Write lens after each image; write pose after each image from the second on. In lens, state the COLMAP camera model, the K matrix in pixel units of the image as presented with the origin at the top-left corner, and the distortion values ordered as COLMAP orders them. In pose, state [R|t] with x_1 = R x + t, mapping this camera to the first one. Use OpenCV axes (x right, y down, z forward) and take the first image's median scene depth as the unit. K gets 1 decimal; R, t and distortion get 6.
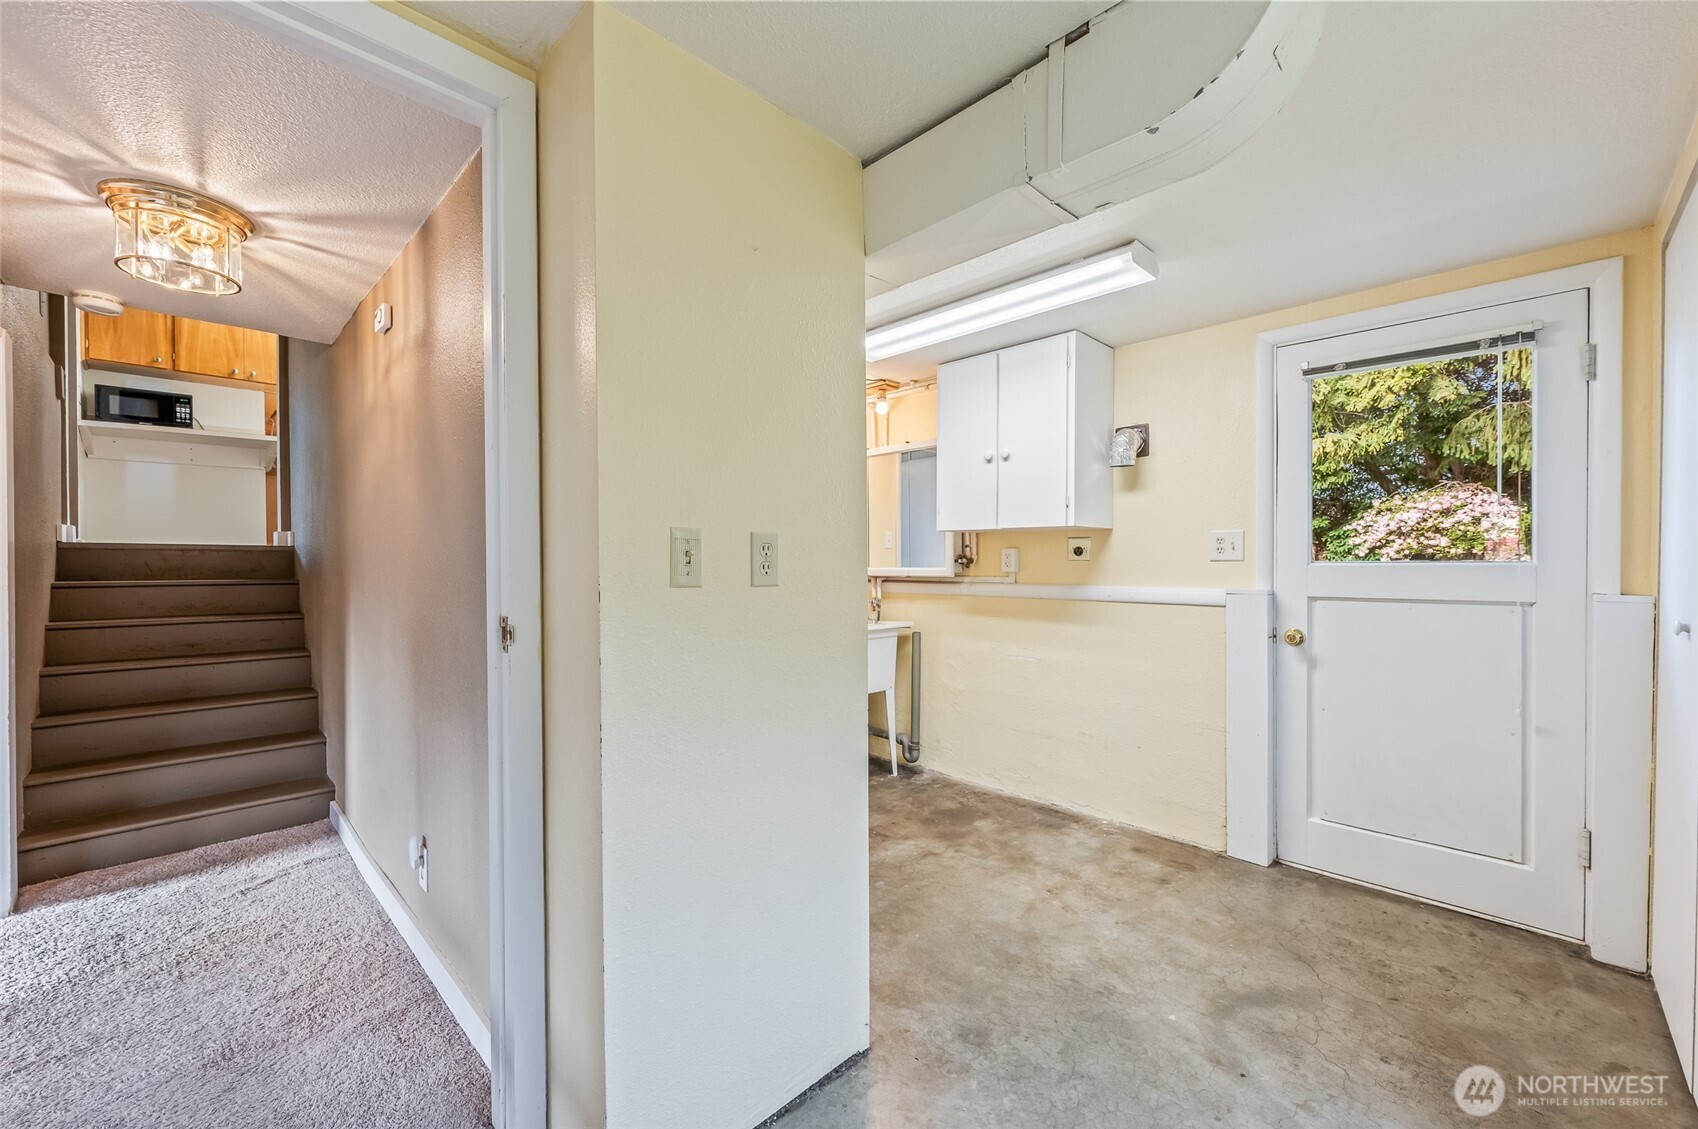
lens RADIAL K [[678.2, 0, 842.8], [0, 678.2, 566.0], [0, 0, 1]] dist [-0.001394, -0.000213]
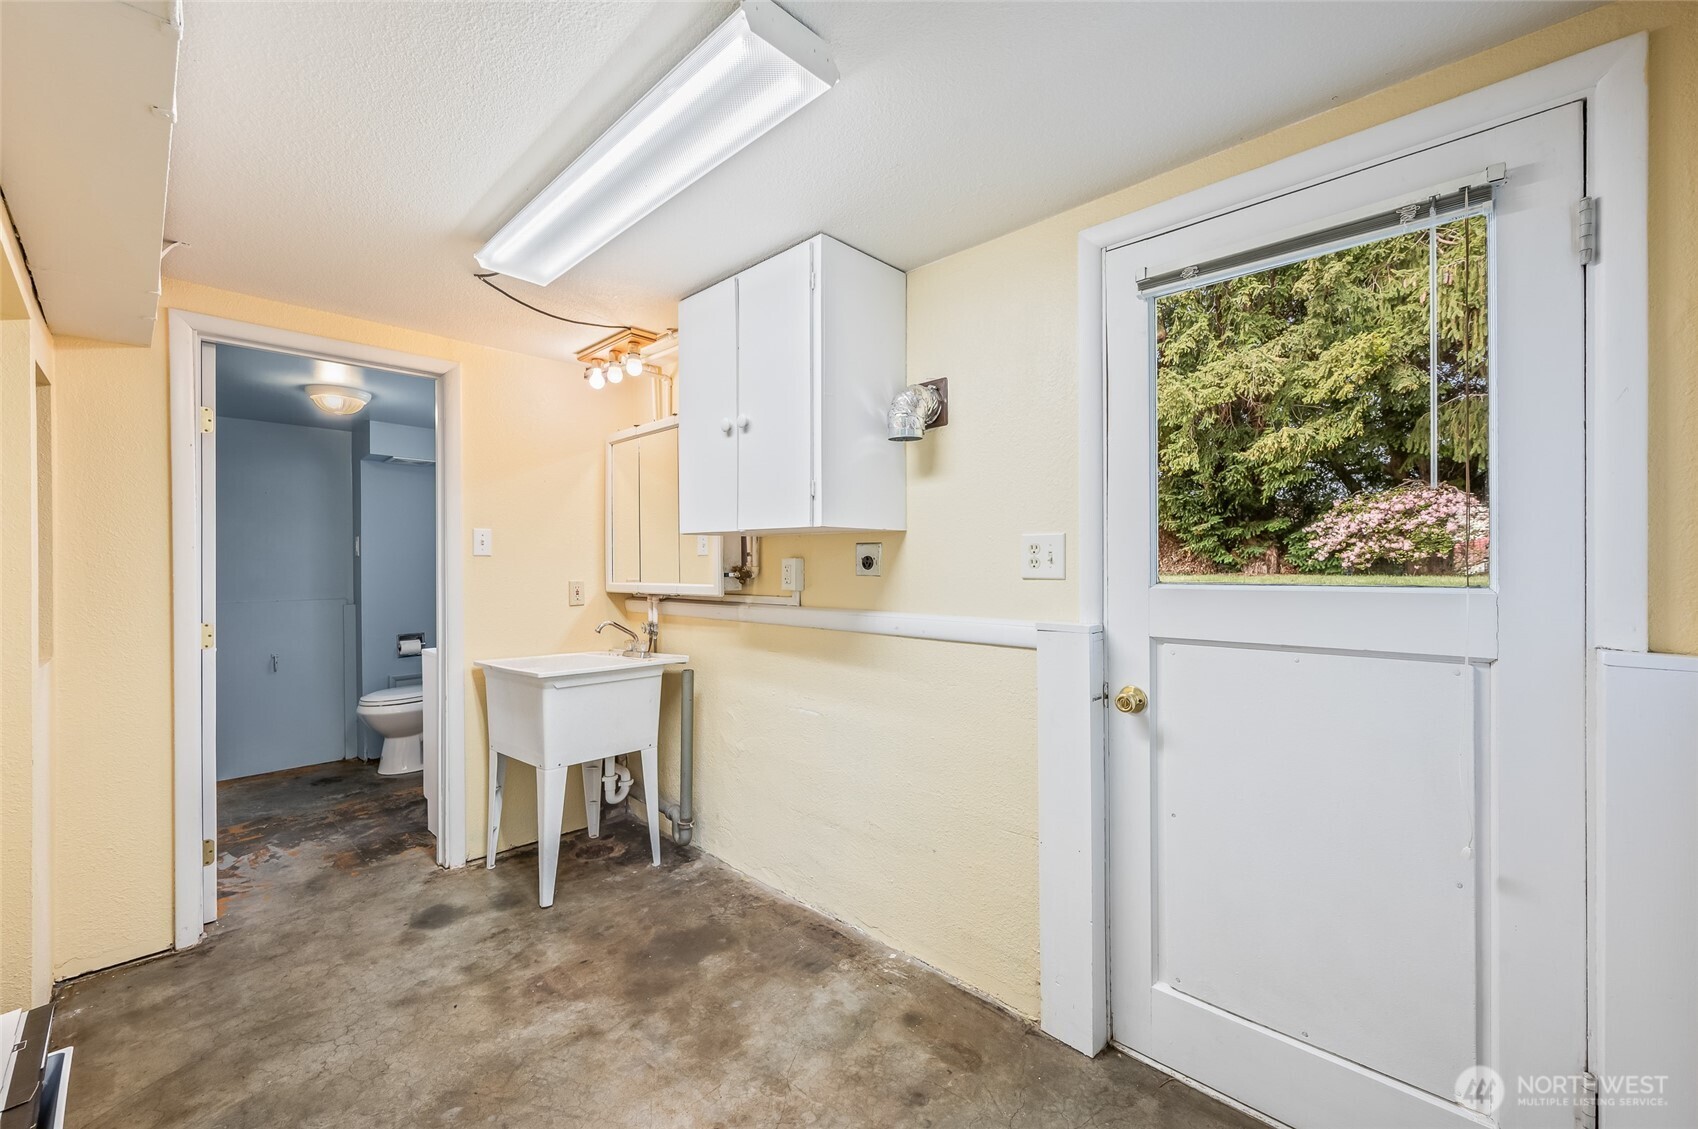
lens RADIAL K [[680.4, 0, 843.9], [0, 680.4, 564.1], [0, 0, 1]] dist [0.000417, 0.000016]
pose [[0.999690, -0.001330, 0.024874, 0.300662], [0.001488, 0.999979, -0.006329, -0.015765], [-0.024865, 0.006365, 0.999671, 0.287546]]
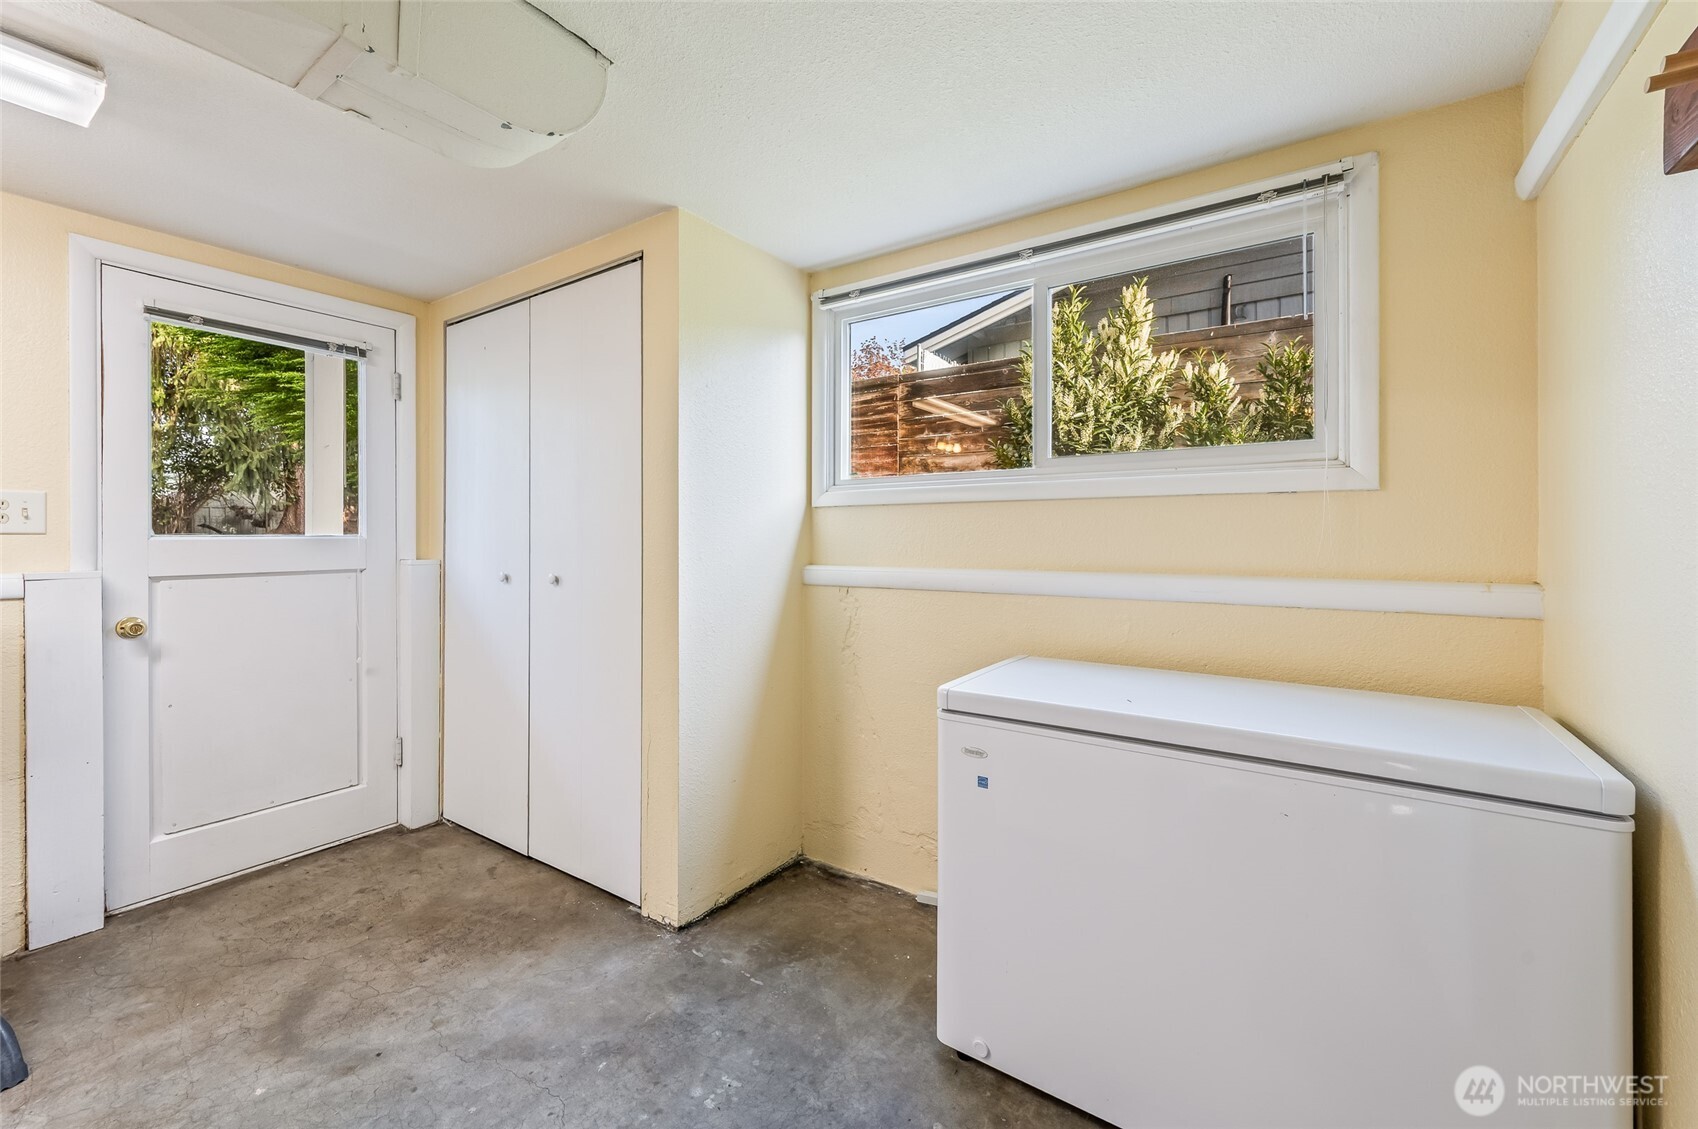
lens RADIAL K [[687.6, 0, 847.8], [0, 687.6, 538.1], [0, 0, 1]] dist [0.000102, 0.000089]
pose [[-0.191770, 0.000277, 0.981440, -0.249970], [0.009169, 0.999957, 0.001509, 0.002464], [-0.981397, 0.009288, -0.191764, 0.246228]]
